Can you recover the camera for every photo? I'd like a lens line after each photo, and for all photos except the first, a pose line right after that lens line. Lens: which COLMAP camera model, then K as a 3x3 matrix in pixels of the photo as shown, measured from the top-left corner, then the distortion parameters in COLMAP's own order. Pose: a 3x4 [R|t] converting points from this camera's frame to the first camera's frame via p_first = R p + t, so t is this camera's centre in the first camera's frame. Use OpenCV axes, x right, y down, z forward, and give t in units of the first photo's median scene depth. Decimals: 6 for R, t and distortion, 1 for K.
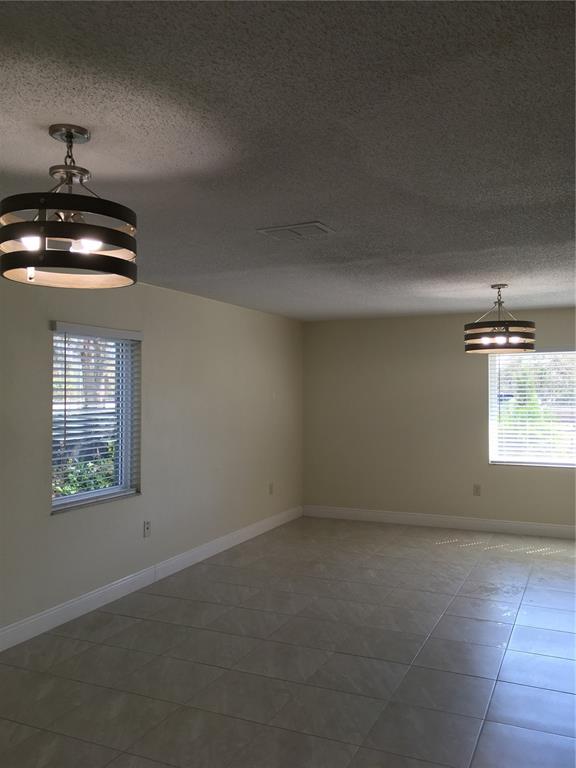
lens RADIAL K [[654.7, 0, 285.4], [0, 654.7, 380.5], [0, 0, 1]] dist [0.045158, -0.015866]
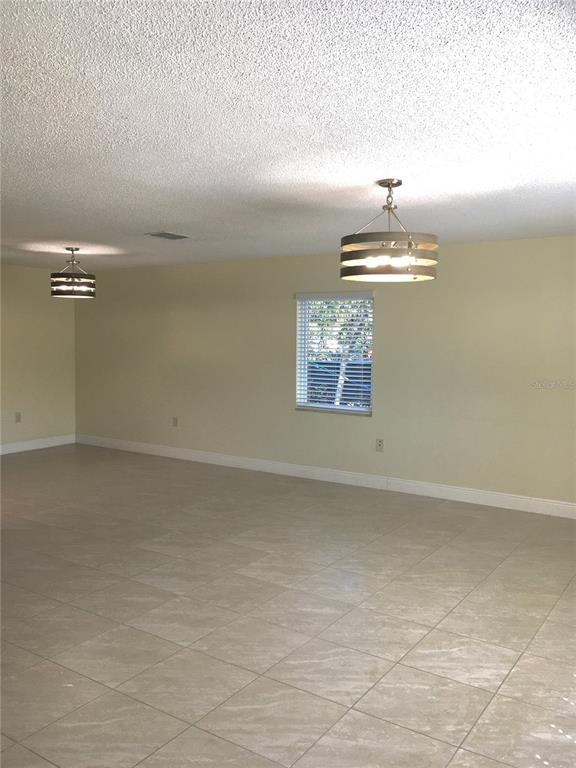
lens RADIAL K [[654.7, 0, 285.4], [0, 654.7, 380.5], [0, 0, 1]] dist [0.045158, -0.015866]
pose [[-0.187741, 0.041407, -0.981345, 1.257220], [-0.009252, 0.998992, 0.043922, 0.057012], [0.982175, 0.017326, -0.187168, 1.267281]]
